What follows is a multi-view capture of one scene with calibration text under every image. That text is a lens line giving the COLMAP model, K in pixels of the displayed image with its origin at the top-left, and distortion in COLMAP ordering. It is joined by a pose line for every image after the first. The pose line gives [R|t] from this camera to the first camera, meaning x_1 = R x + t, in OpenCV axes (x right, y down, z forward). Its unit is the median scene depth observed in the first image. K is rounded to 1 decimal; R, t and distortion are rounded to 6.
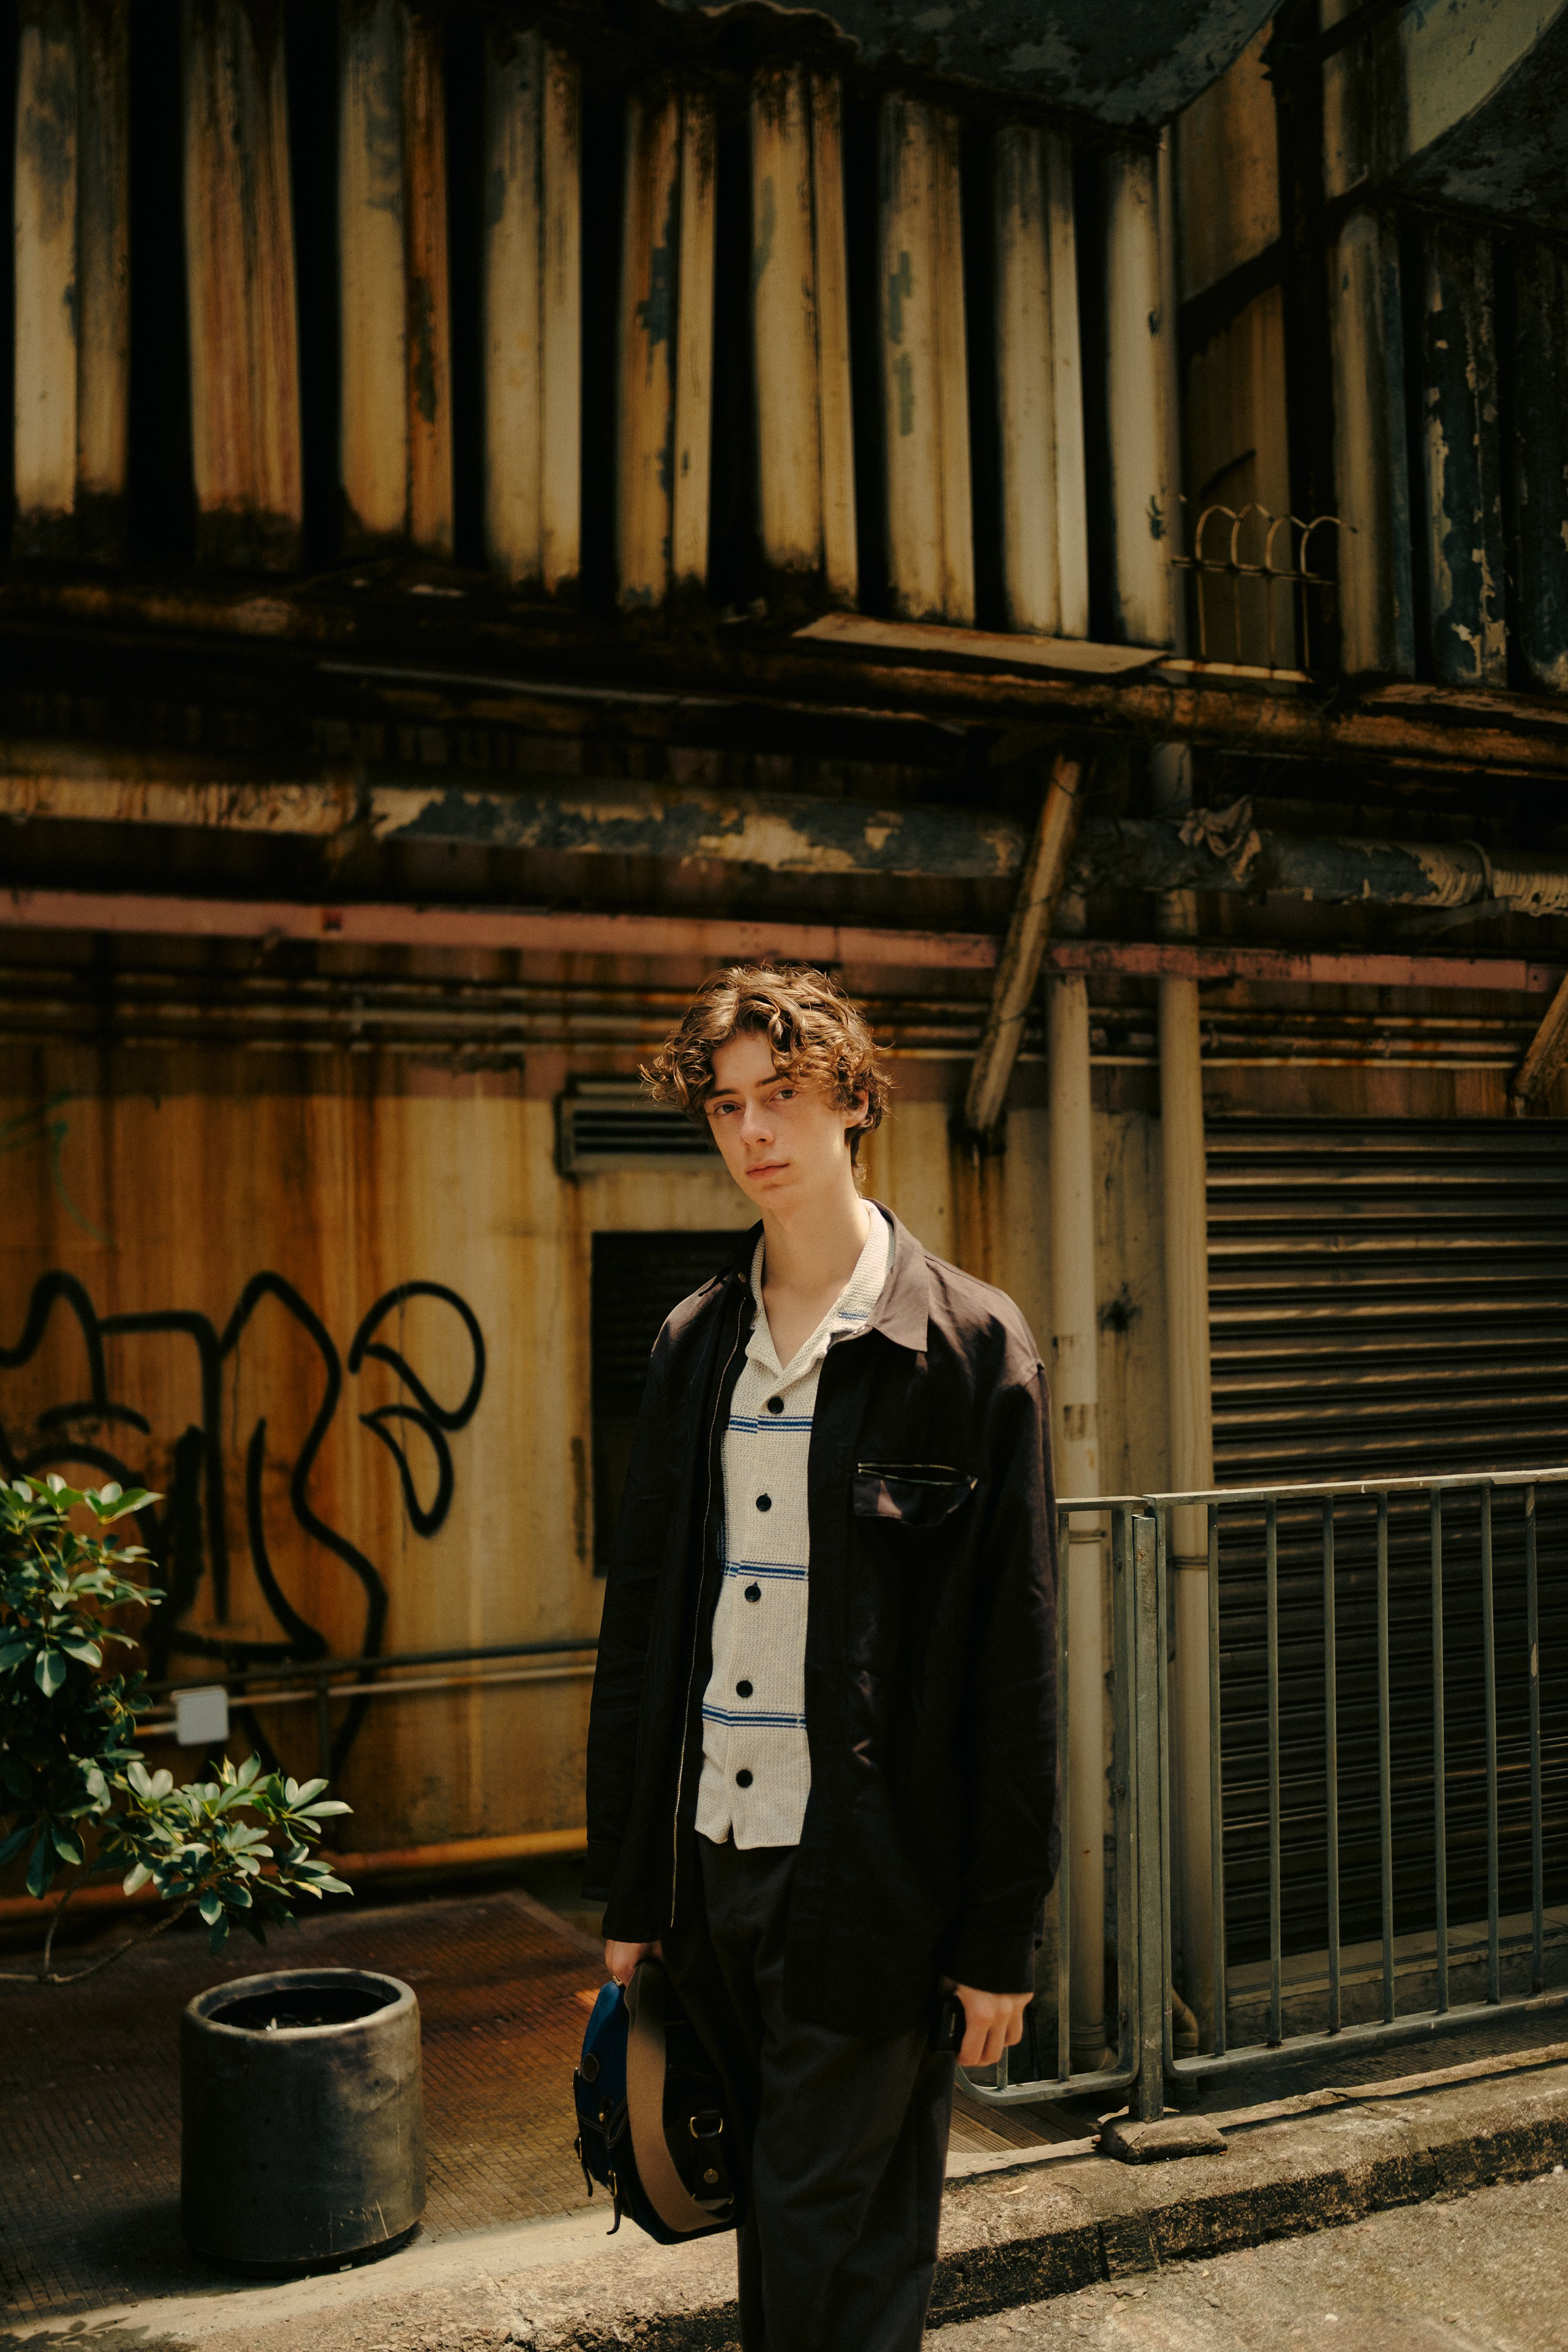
lens RADIAL K [[2268.4, 0, 781.0], [0, 2268.4, 1183.7], [0, 0, 1]] dist [-0.003764, 0.000000]
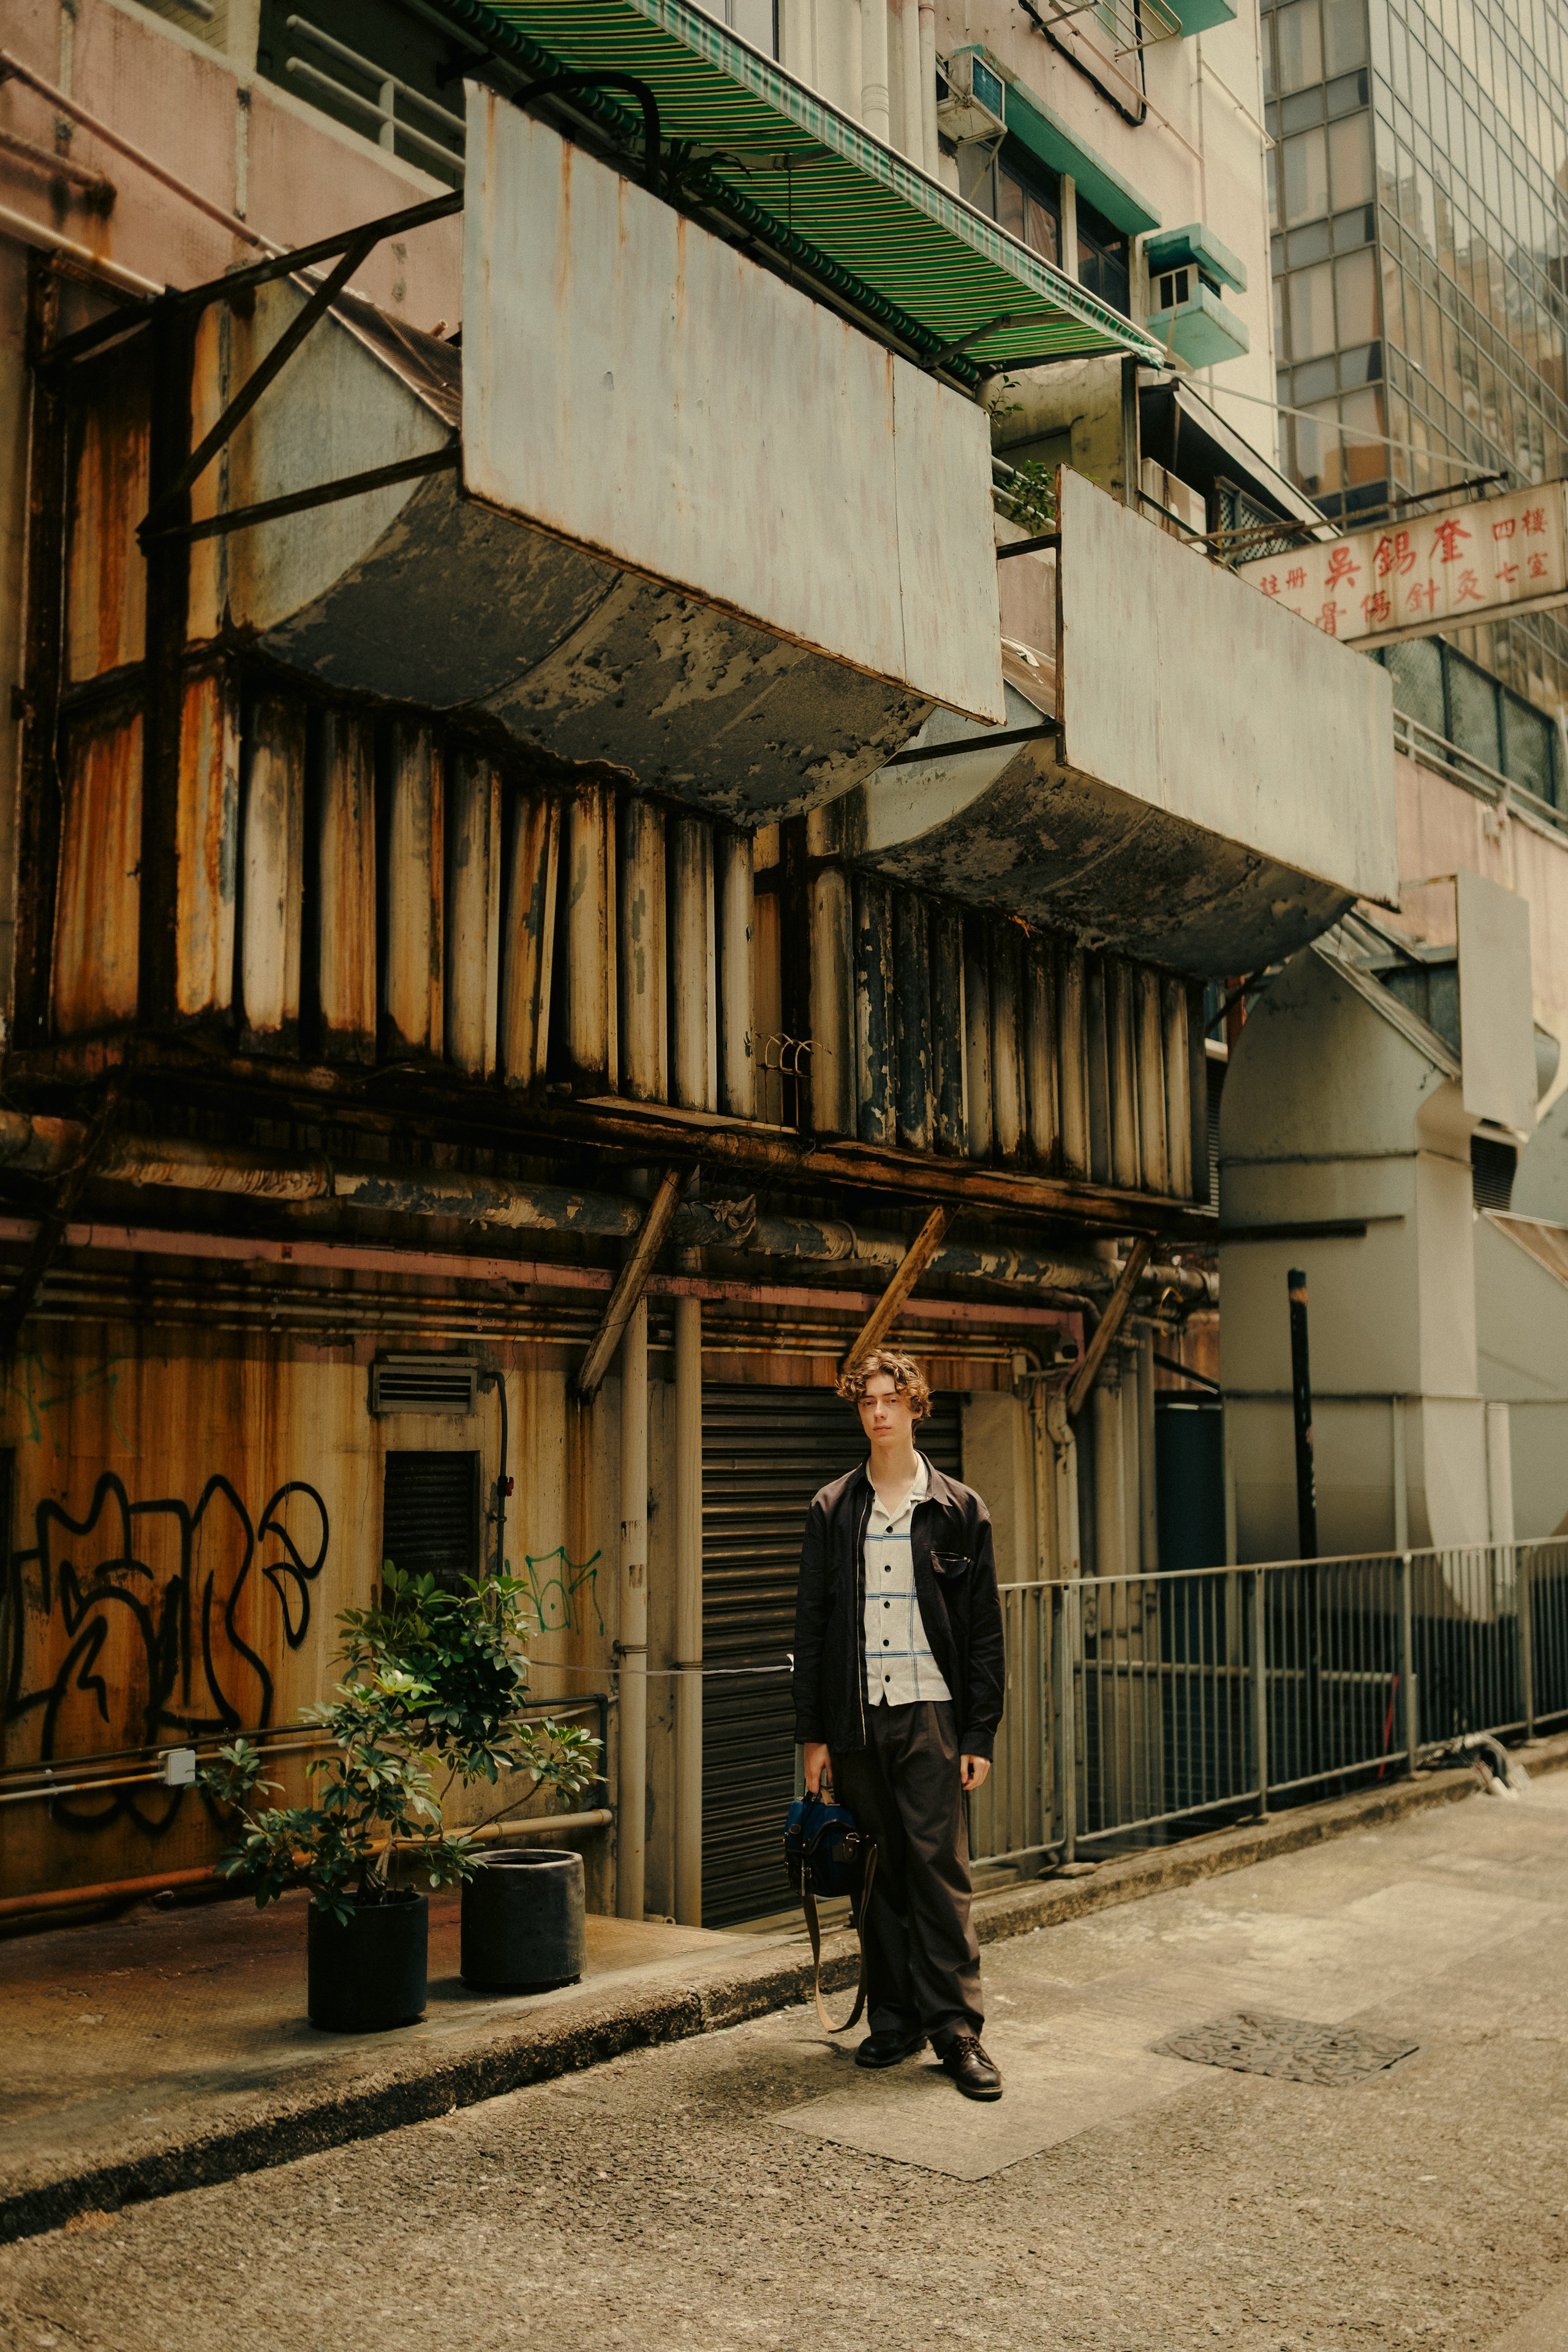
lens RADIAL K [[2268.4, 0, 784.4], [0, 2268.4, 1176.6], [0, 0, 1]] dist [-0.003764, 0.000000]
pose [[0.891565, 0.070487, 0.447374, -0.587591], [-0.025974, 0.994146, -0.104872, -0.010537], [-0.452147, 0.081880, 0.888177, -0.558584]]
